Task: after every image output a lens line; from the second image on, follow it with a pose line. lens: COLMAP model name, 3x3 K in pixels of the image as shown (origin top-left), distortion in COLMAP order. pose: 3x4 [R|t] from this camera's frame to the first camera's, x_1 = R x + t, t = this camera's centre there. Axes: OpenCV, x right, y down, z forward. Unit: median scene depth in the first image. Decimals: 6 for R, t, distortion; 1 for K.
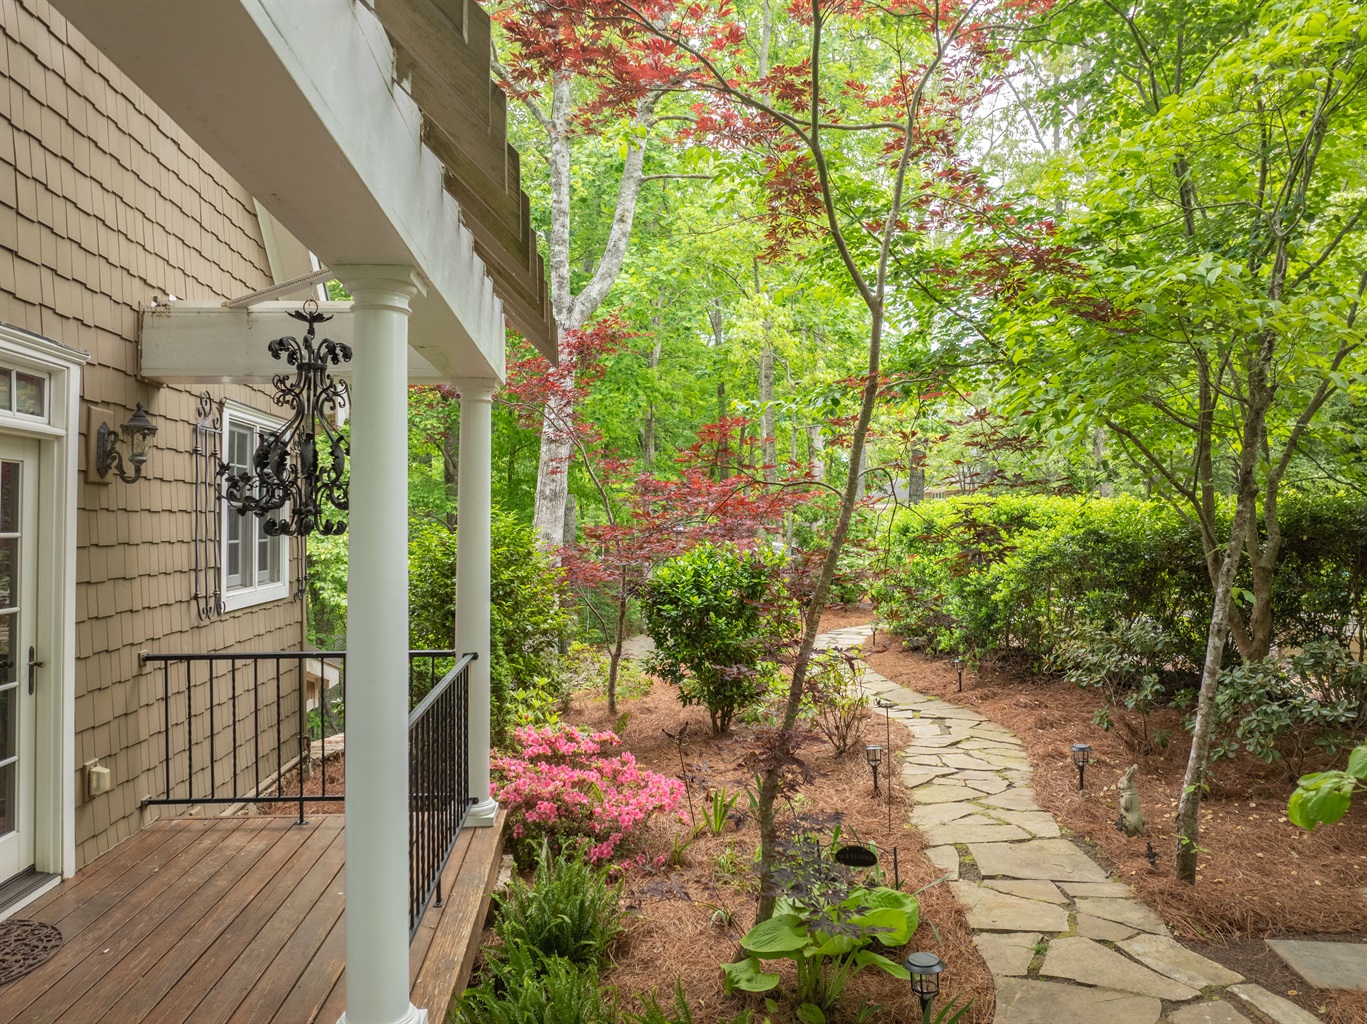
lens RADIAL K [[969.0, 0, 681.2], [0, 969.0, 517.4], [0, 0, 1]] dist [0.002097, 0.001509]
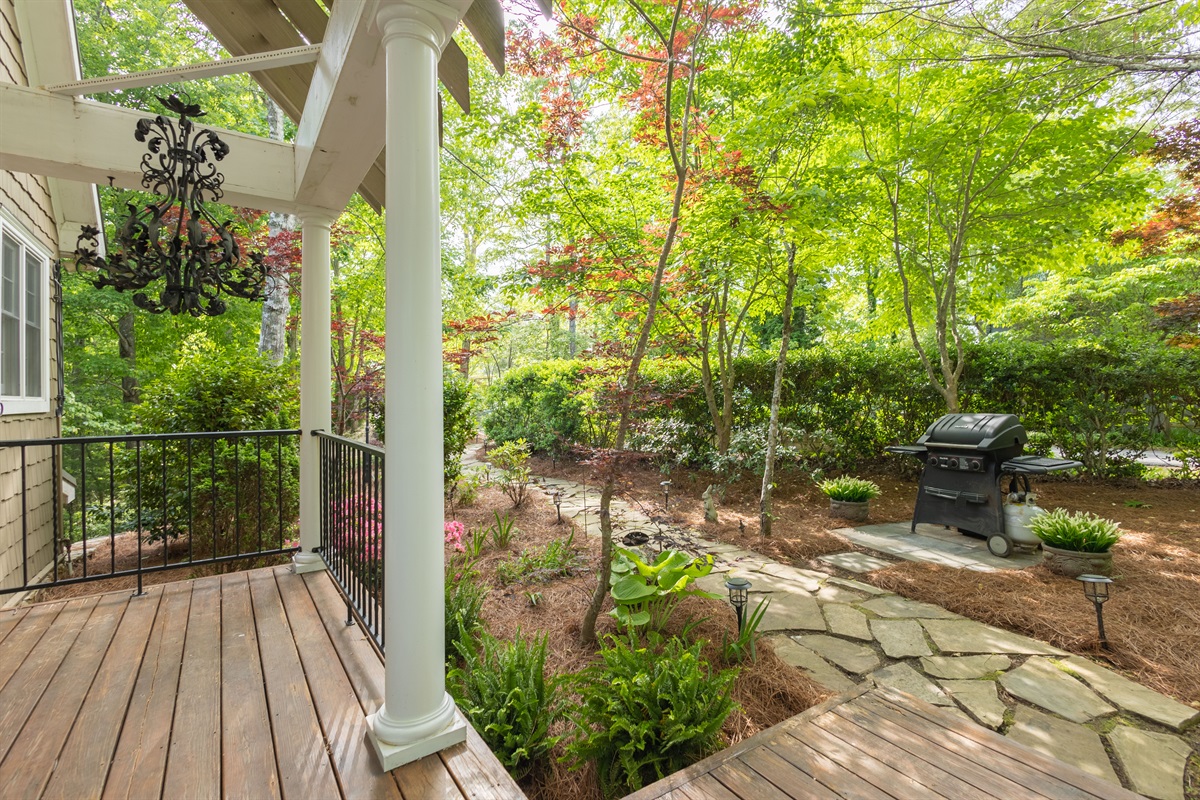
lens RADIAL K [[550.8, 0, 601.5], [0, 550.8, 401.5], [0, 0, 1]] dist [-0.000969, 0.000185]
pose [[0.867130, -0.004073, 0.498065, -0.250235], [0.002072, 0.999987, 0.004570, 0.099192], [-0.498077, -0.002931, 0.867128, 0.215479]]
